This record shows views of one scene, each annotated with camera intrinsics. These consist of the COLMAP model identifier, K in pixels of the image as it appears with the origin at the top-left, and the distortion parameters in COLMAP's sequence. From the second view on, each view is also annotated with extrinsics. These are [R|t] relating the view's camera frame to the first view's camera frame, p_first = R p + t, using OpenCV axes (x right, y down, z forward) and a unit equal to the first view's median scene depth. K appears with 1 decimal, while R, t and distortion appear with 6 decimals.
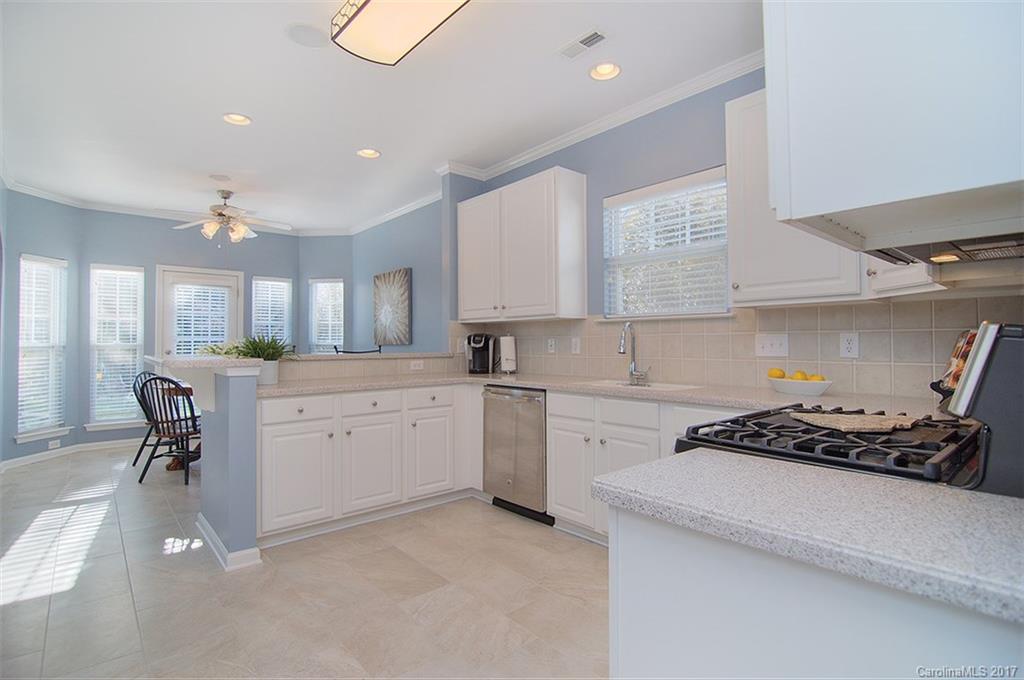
lens RADIAL K [[501.3, 0, 509.2], [0, 501.3, 337.2], [0, 0, 1]] dist [-0.020263, -0.000967]
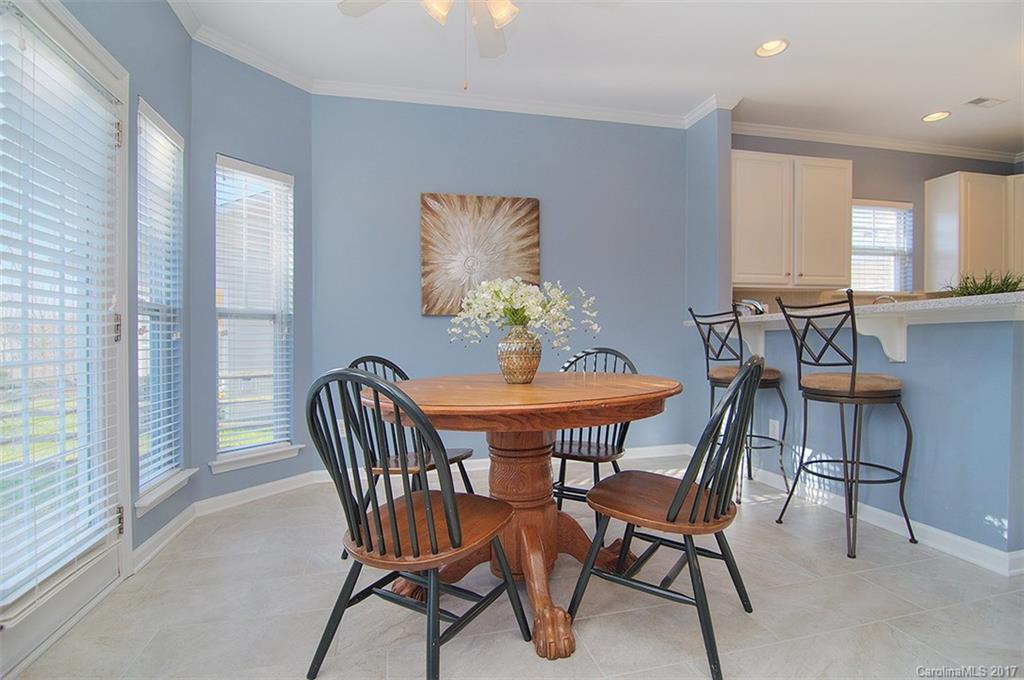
lens RADIAL K [[501.3, 0, 509.2], [0, 501.3, 337.2], [0, 0, 1]] dist [-0.020263, -0.000967]
pose [[0.467109, 0.000047, 0.884200, -1.062442], [-0.003031, 0.999994, 0.001548, 0.060244], [-0.884194, -0.003403, 0.467107, 0.936157]]
